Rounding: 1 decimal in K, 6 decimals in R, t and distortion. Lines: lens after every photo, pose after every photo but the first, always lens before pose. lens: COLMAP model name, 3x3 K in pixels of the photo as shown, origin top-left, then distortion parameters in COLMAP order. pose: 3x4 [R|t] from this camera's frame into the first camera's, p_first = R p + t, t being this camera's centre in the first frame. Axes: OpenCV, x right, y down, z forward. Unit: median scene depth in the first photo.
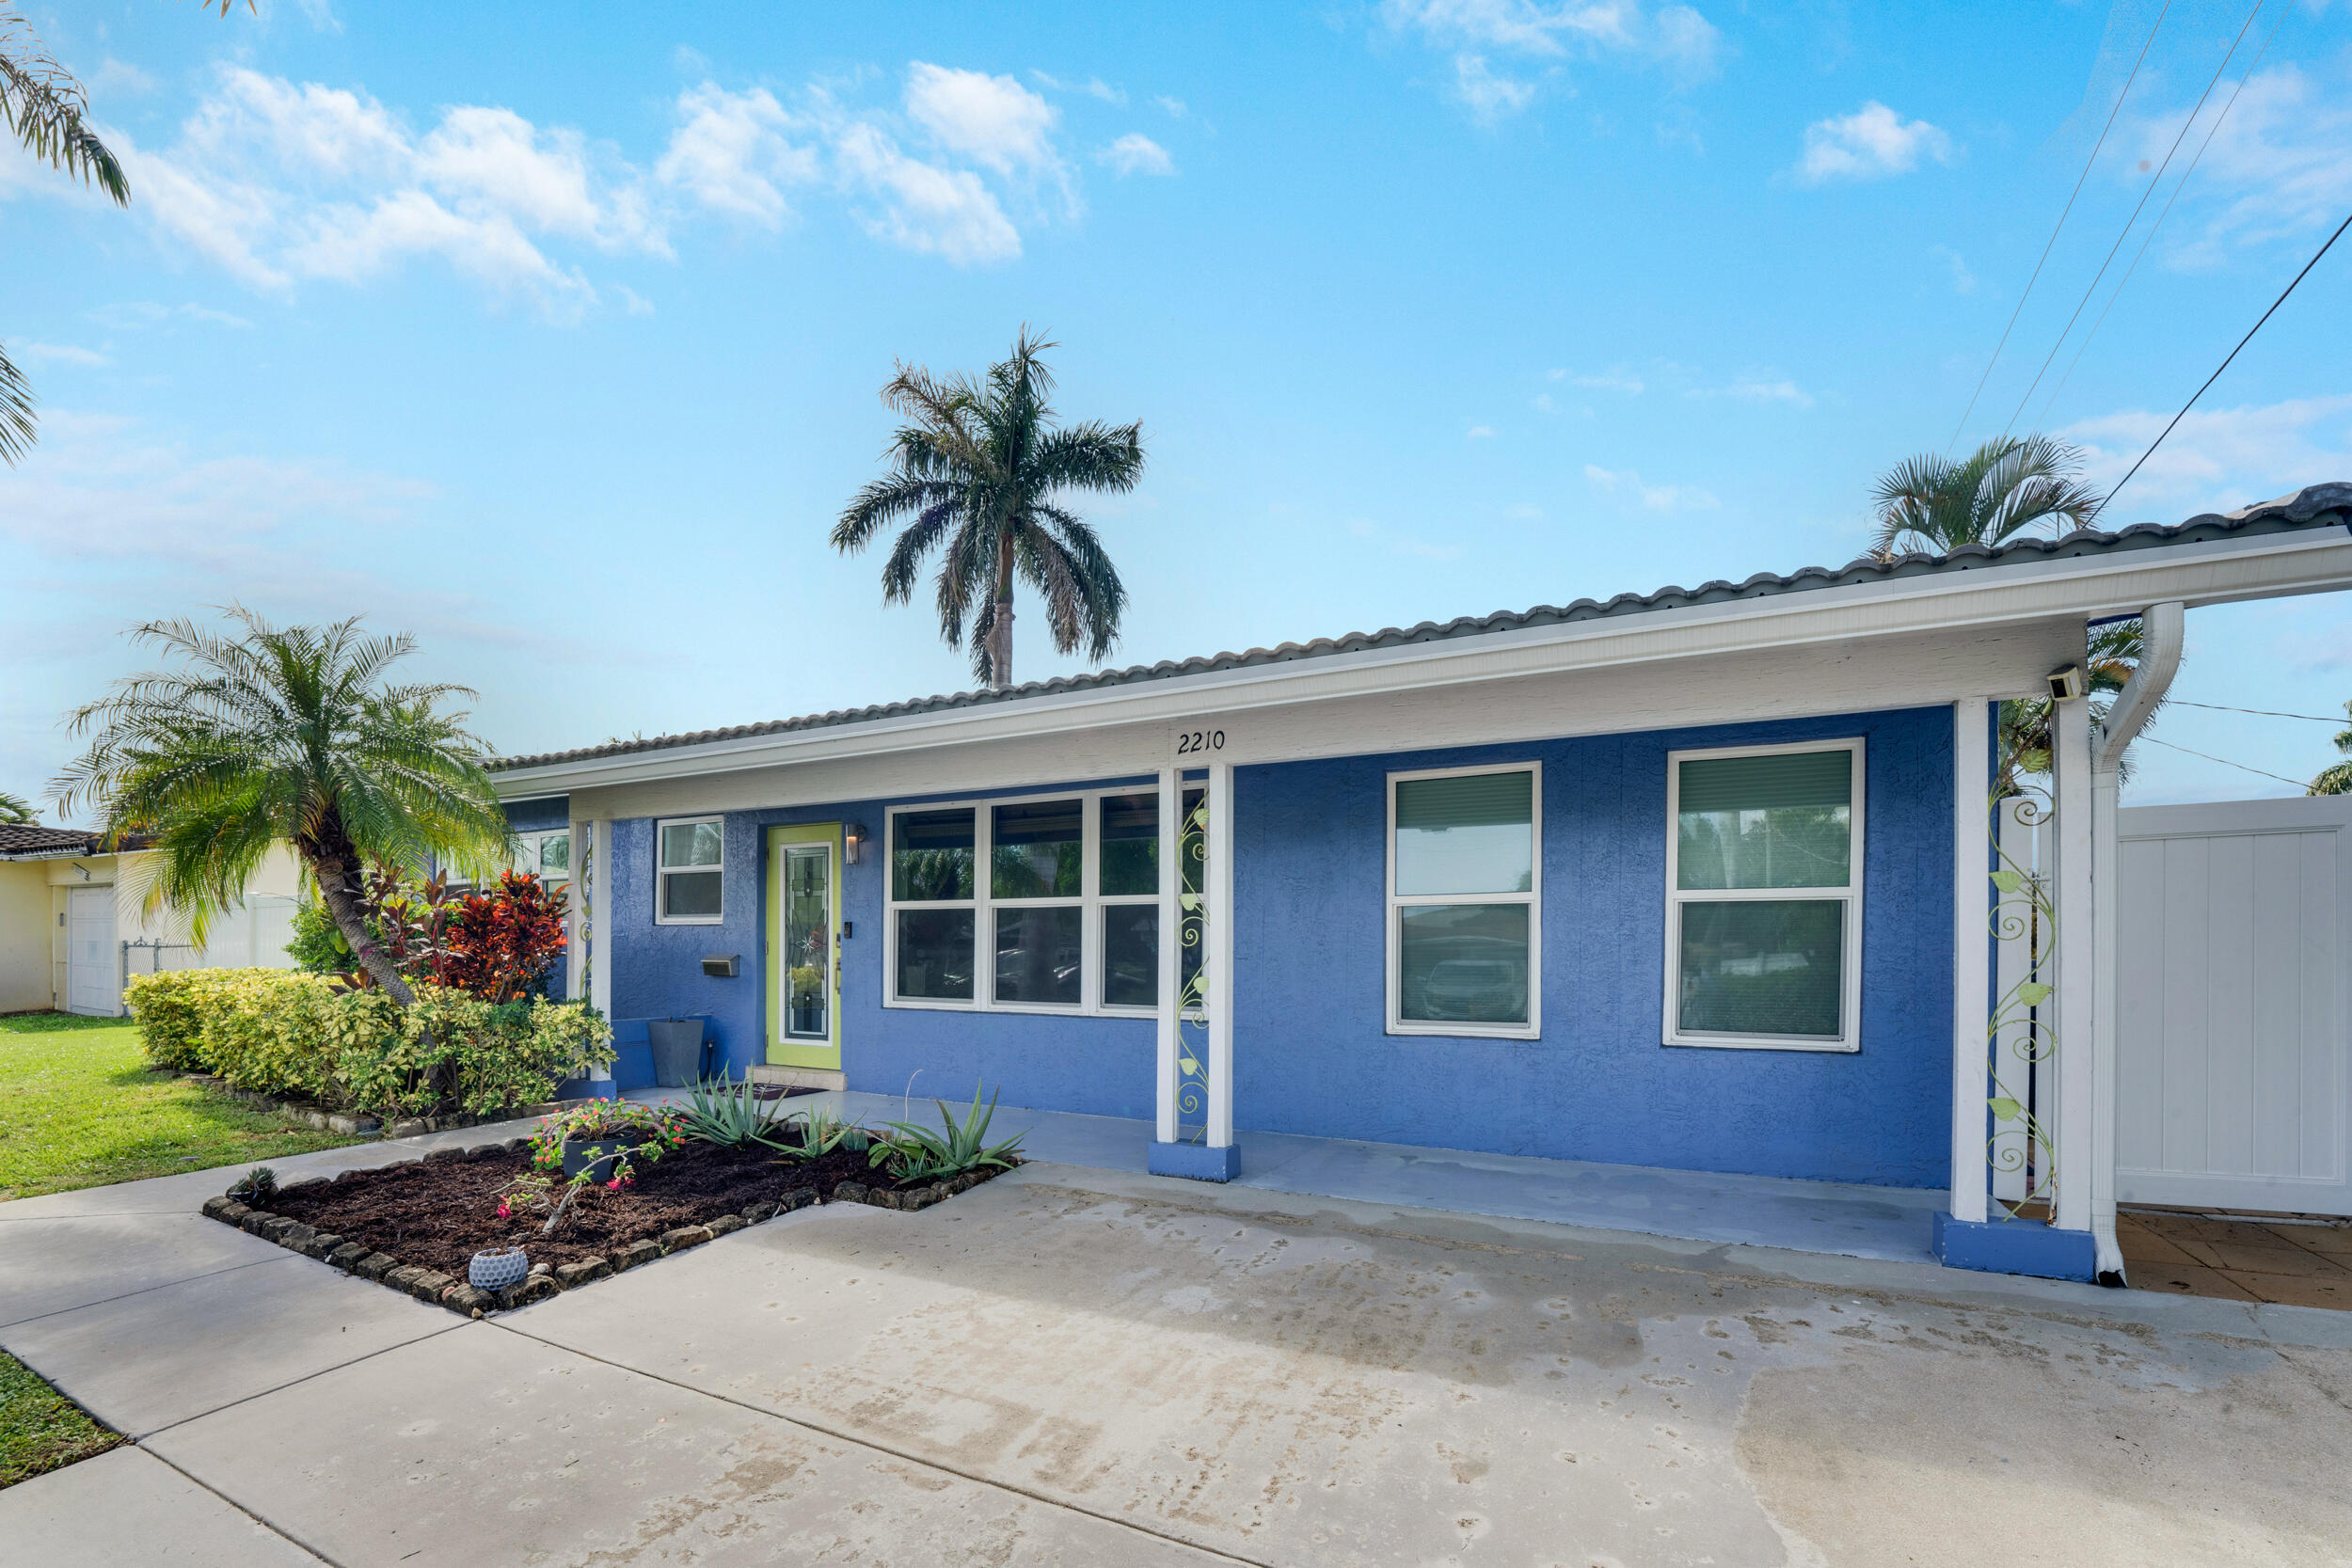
lens RADIAL K [[970.4, 0, 1175.3], [0, 970.4, 902.2], [0, 0, 1]] dist [-0.027221, -0.000090]
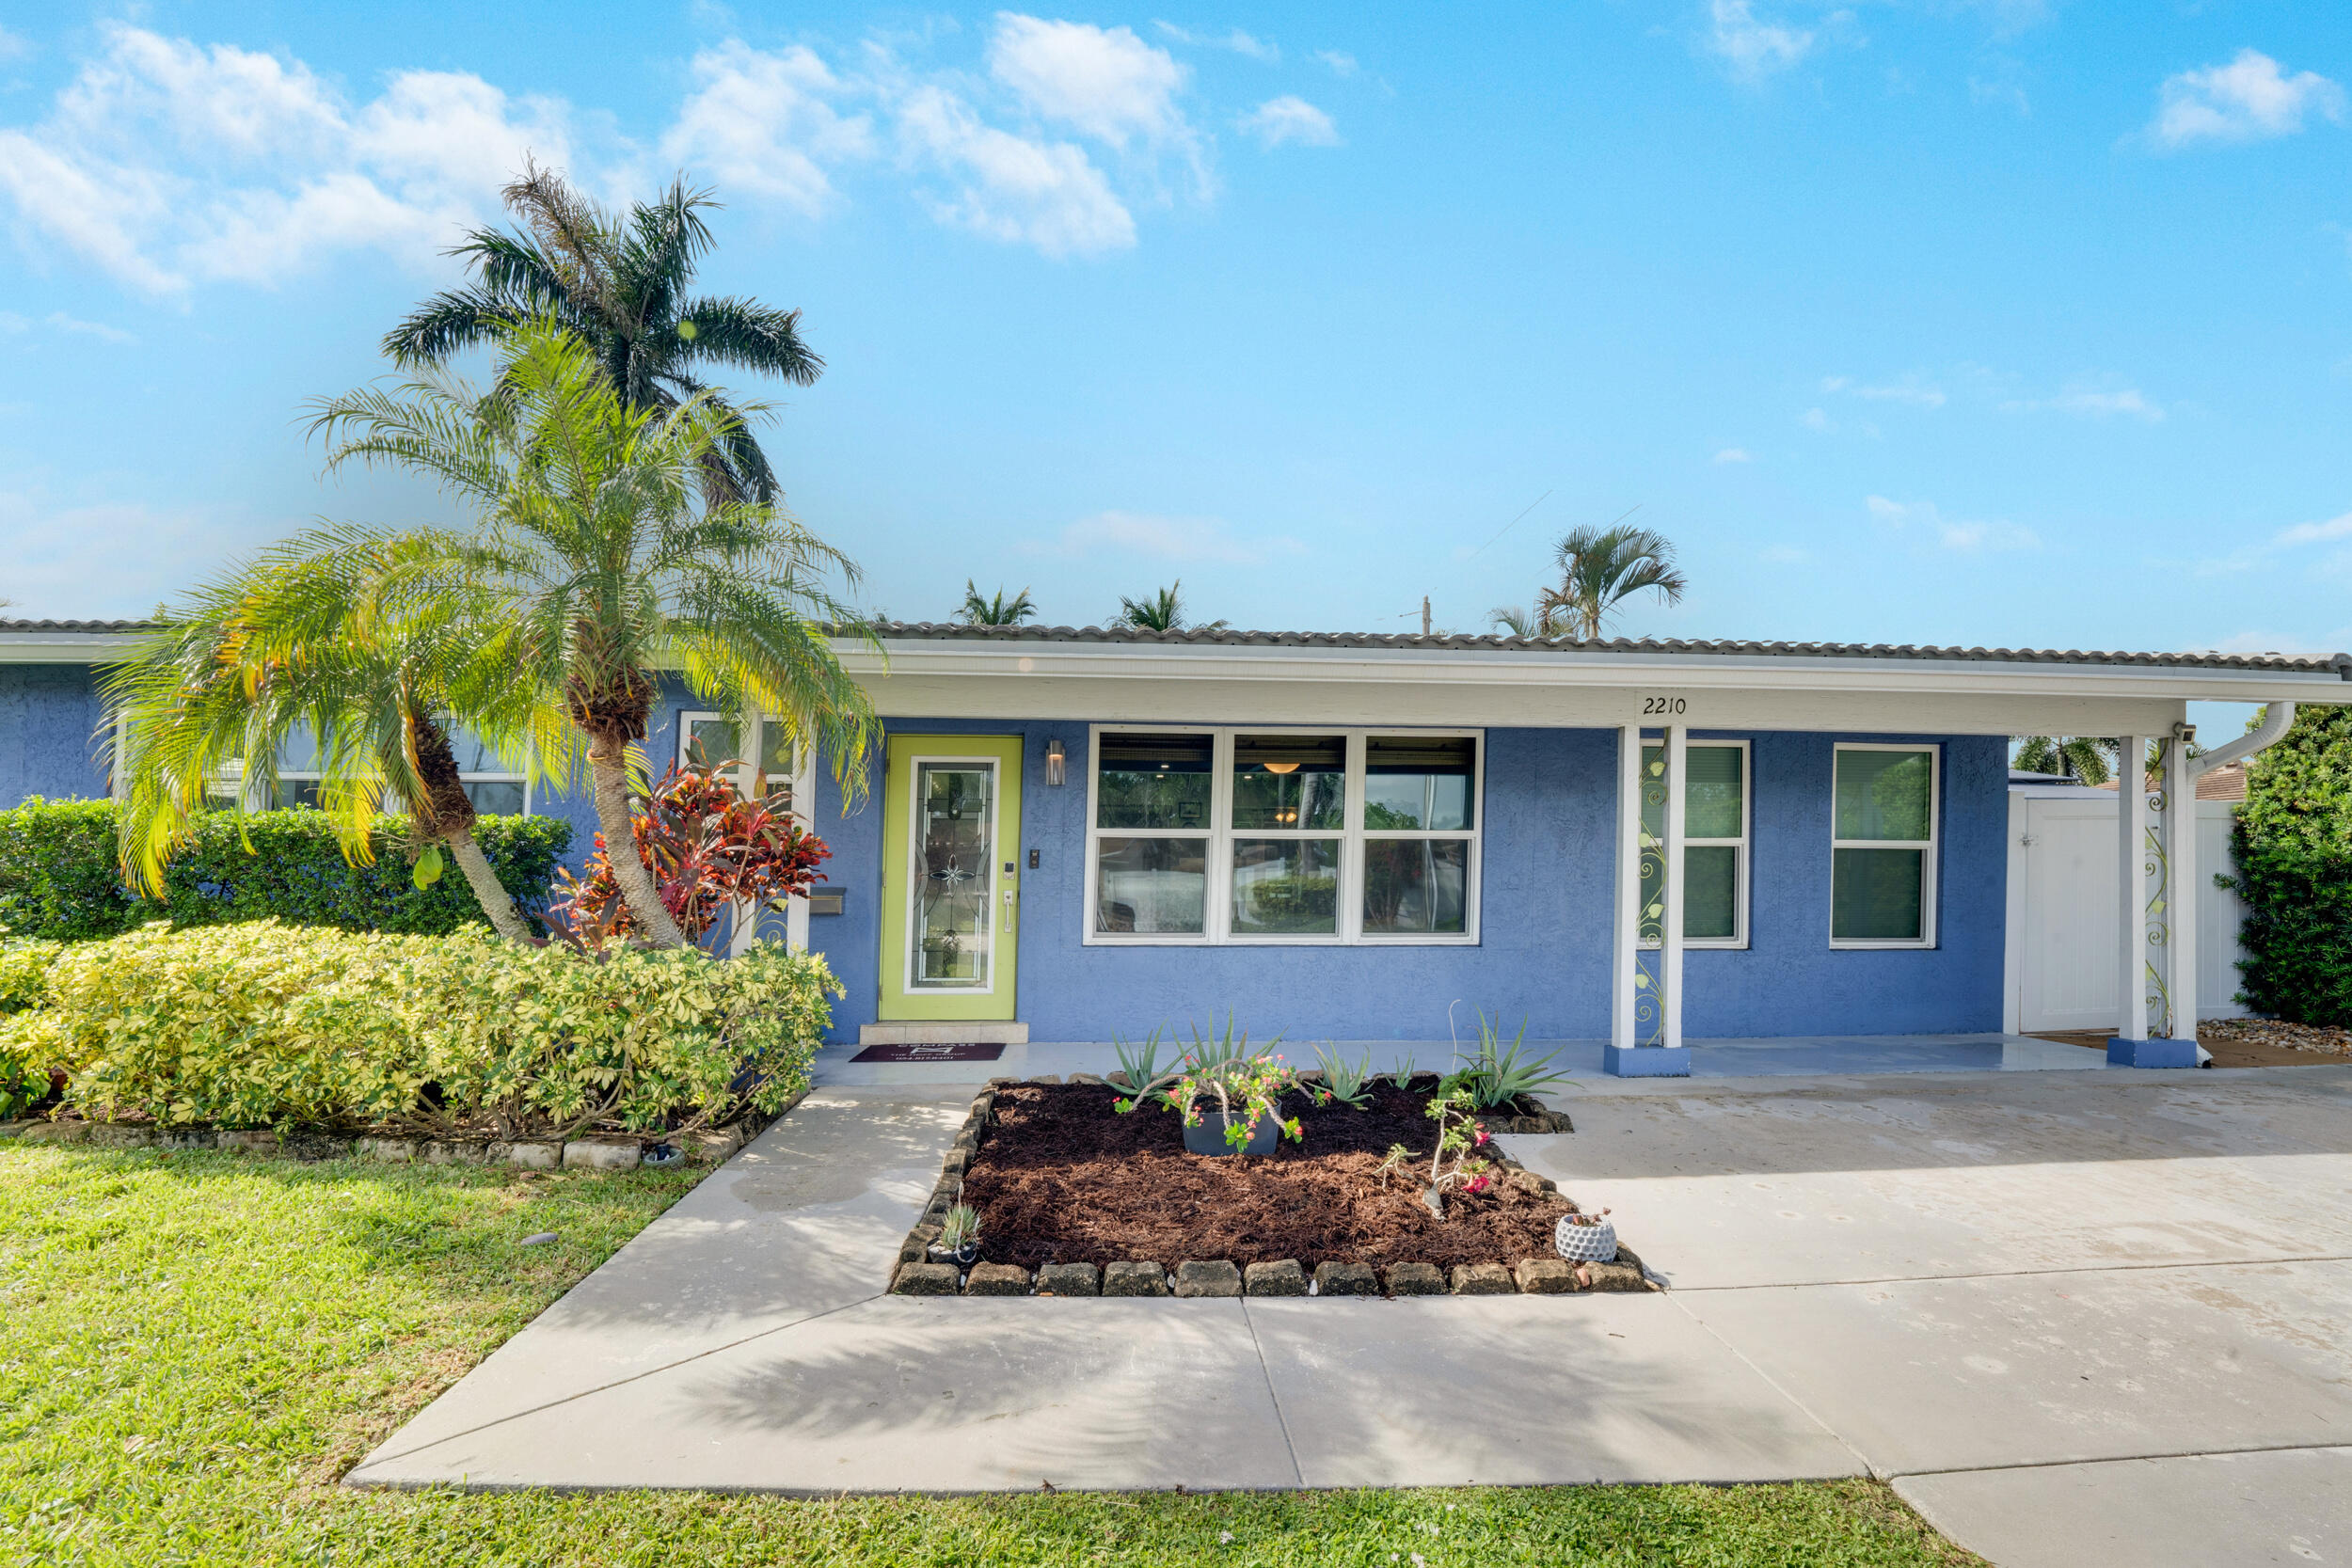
lens RADIAL K [[950.4, 0, 1176.0], [0, 950.4, 784.0], [0, 0, 1]] dist [-0.022180, 0.000198]
pose [[0.863917, 0.052987, 0.500839, -0.719415], [-0.026103, 0.997824, -0.060539, 0.011031], [-0.502957, 0.039227, 0.863421, 0.198740]]
